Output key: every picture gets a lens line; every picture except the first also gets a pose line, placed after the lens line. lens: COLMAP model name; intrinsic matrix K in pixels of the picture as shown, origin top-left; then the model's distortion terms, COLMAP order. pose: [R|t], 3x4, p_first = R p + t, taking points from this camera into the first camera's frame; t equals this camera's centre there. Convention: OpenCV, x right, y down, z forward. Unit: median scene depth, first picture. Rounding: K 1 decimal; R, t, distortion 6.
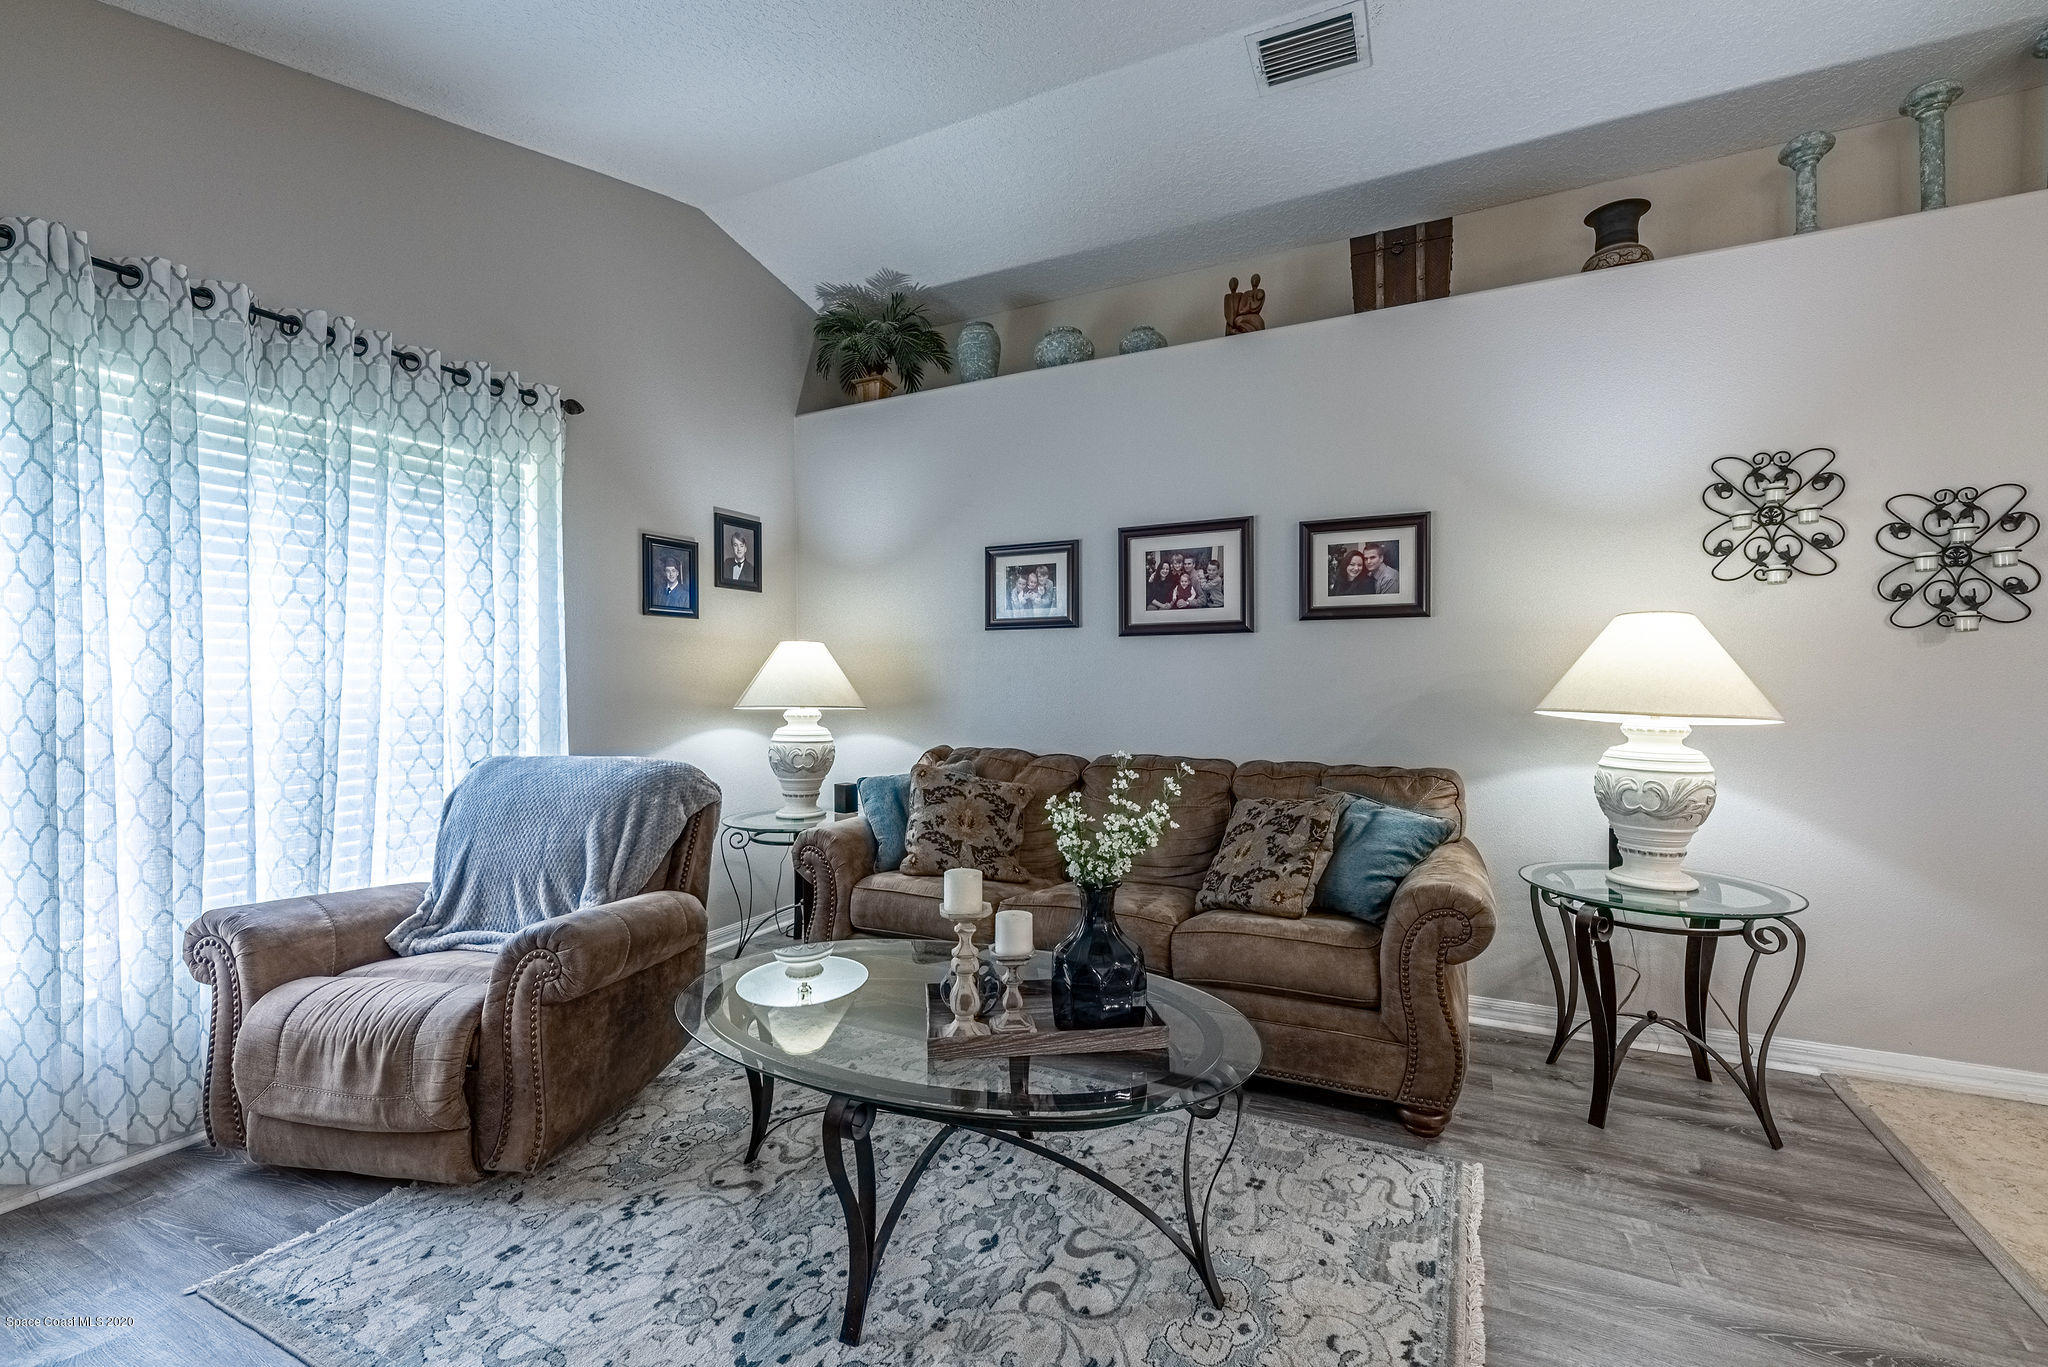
lens RADIAL K [[882.8, 0, 1022.8], [0, 882.8, 687.2], [0, 0, 1]] dist [-0.001233, 0.000873]
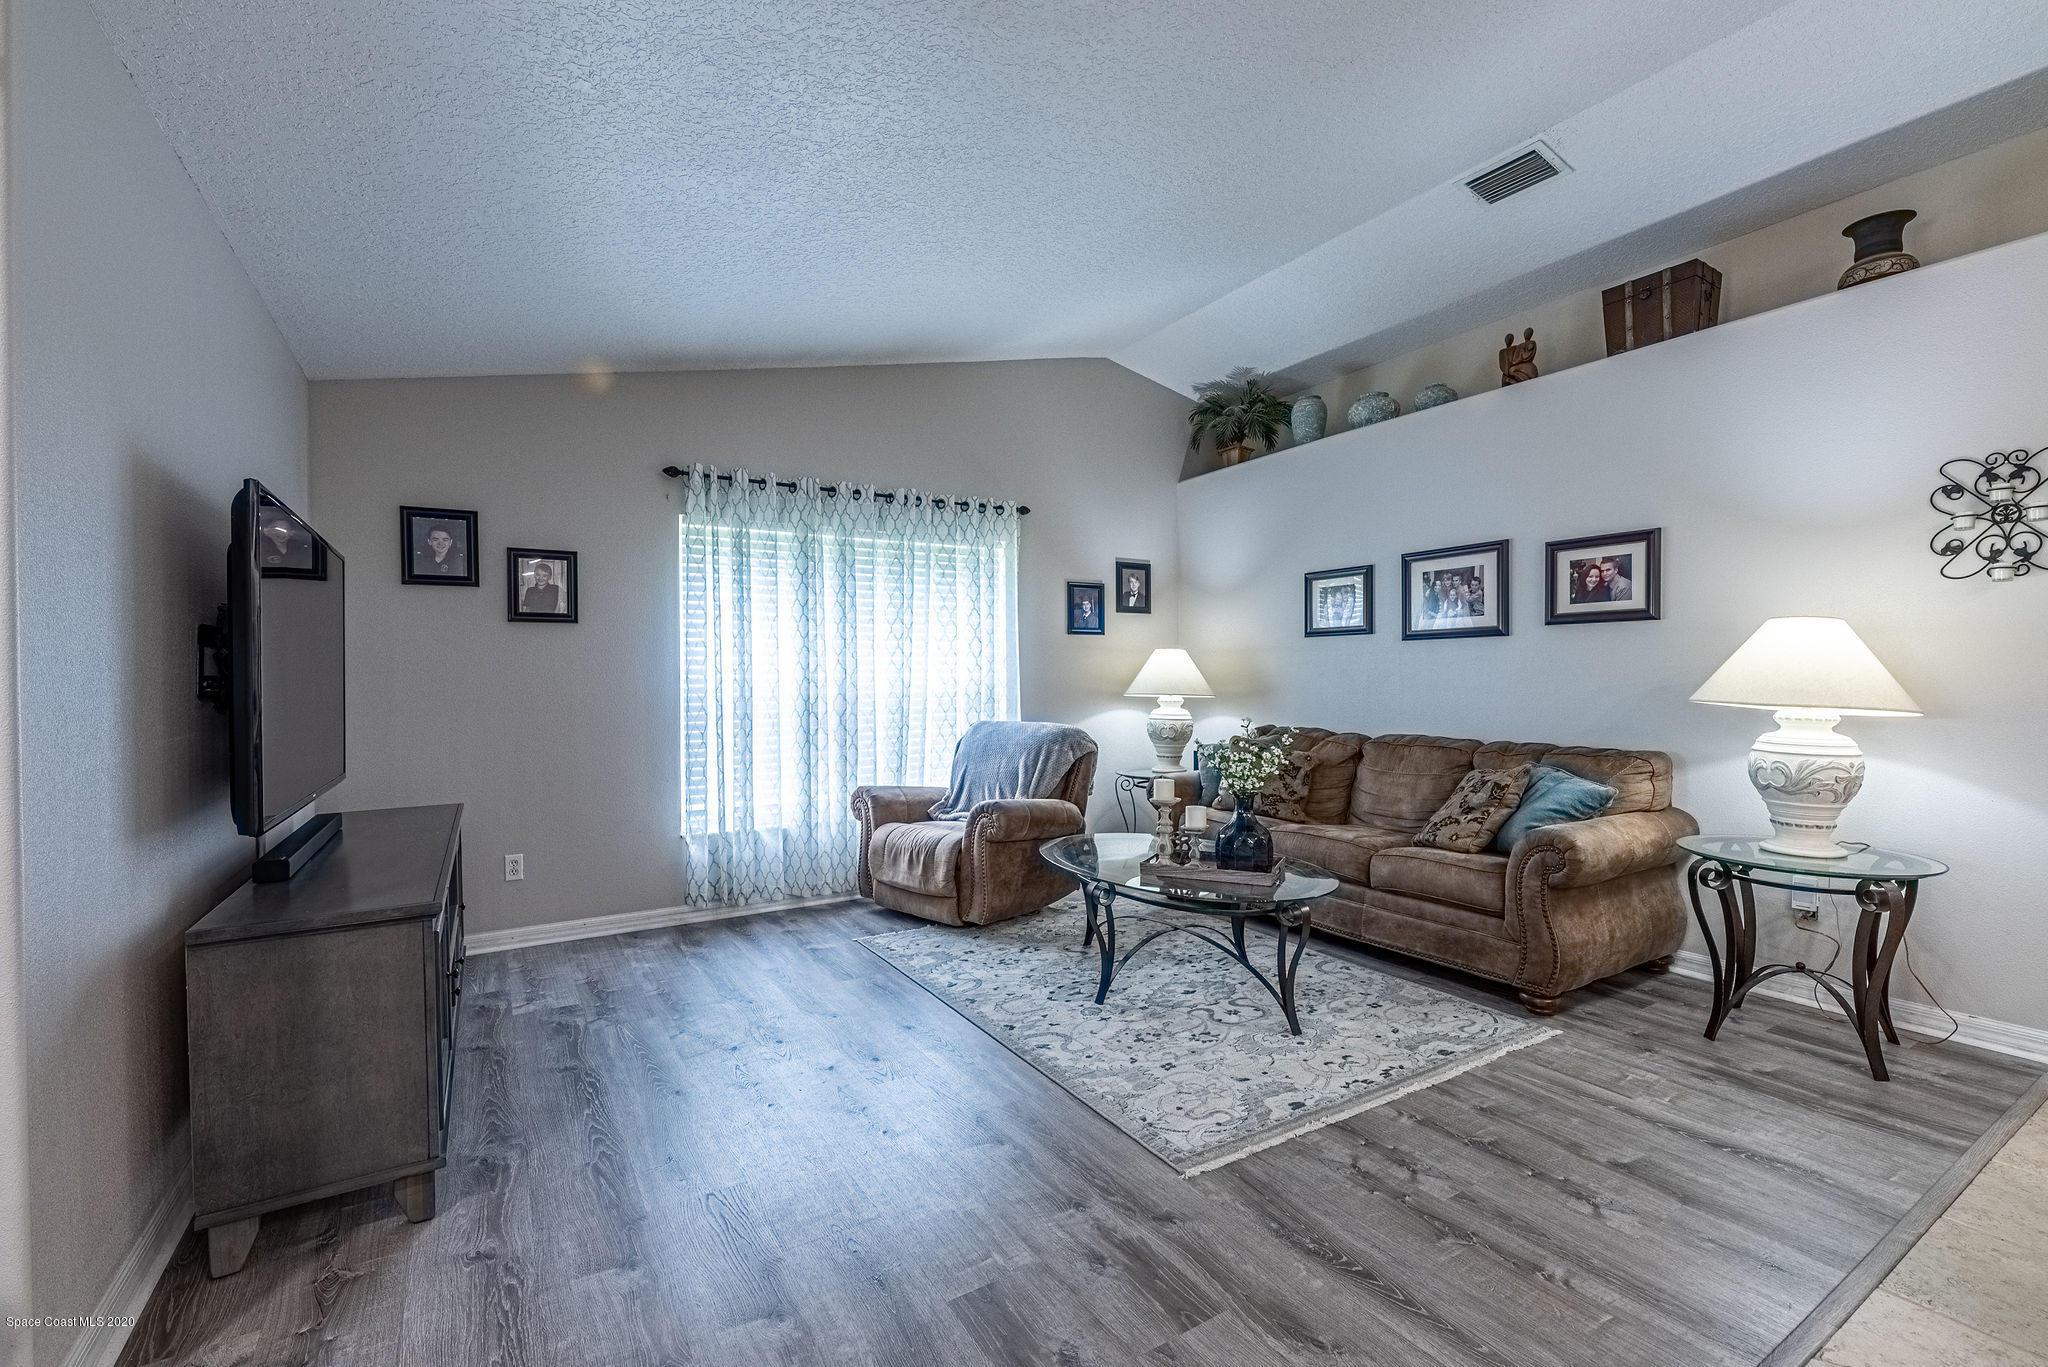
lens RADIAL K [[882.8, 0, 1015.7], [0, 882.8, 688.0], [0, 0, 1]] dist [-0.001233, 0.000873]
pose [[0.846147, 0.004562, -0.532930, 0.418739], [-0.000056, 0.999964, 0.008471, -0.001019], [0.532950, -0.007138, 0.846117, -0.474244]]
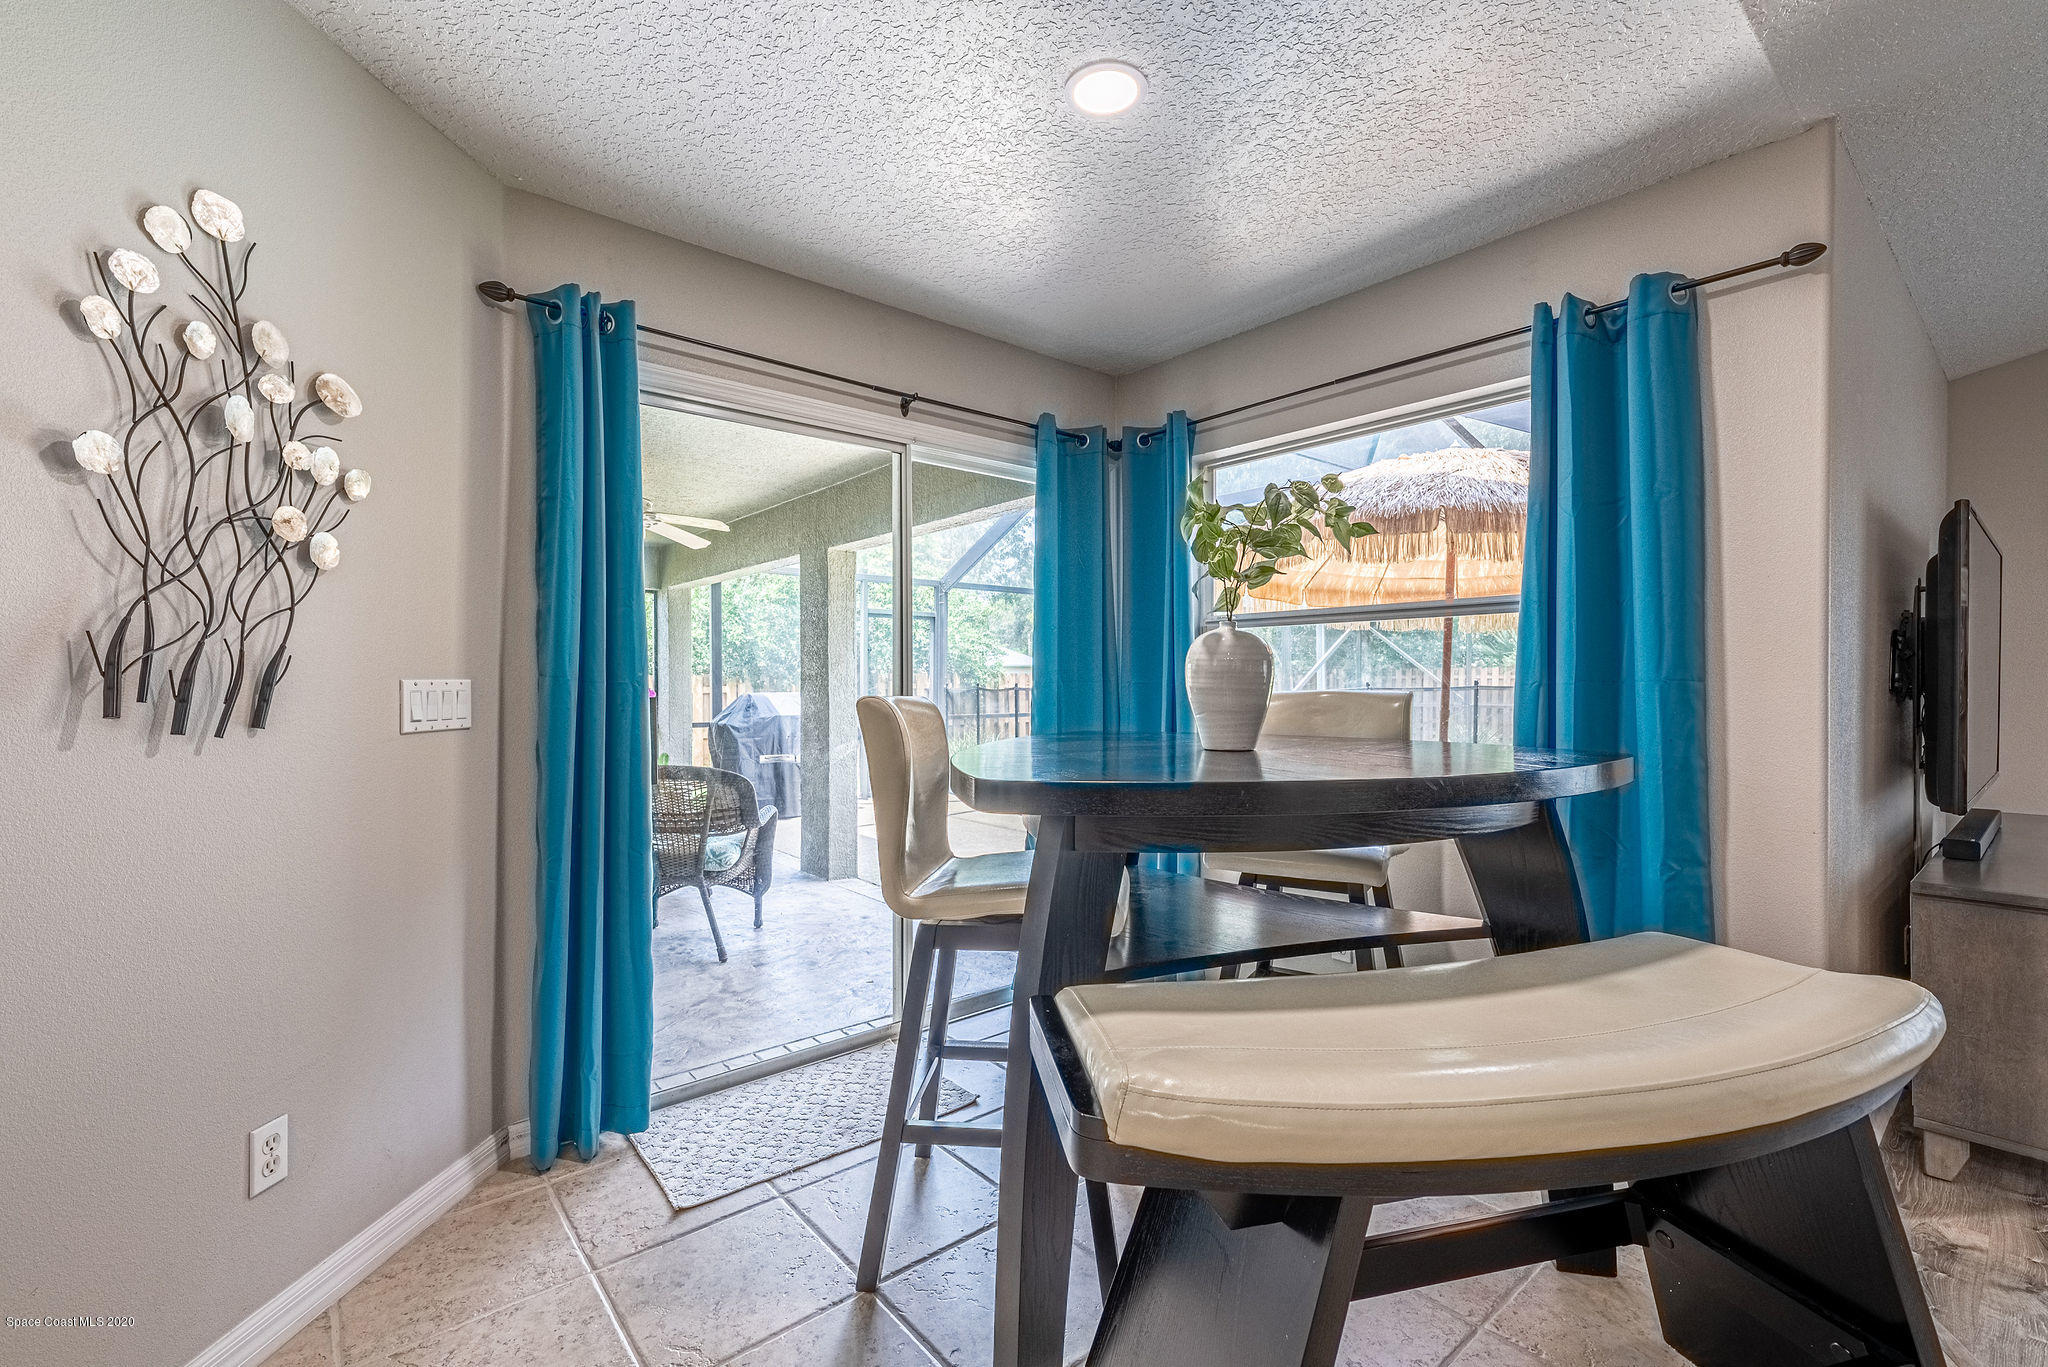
lens RADIAL K [[882.8, 0, 1028.4], [0, 882.8, 681.1], [0, 0, 1]] dist [-0.001233, 0.000873]
pose [[-0.392356, 0.009117, -0.919768, 0.604569], [-0.003400, 0.999930, 0.011362, -0.003940], [0.919807, 0.007585, -0.392297, -0.674140]]
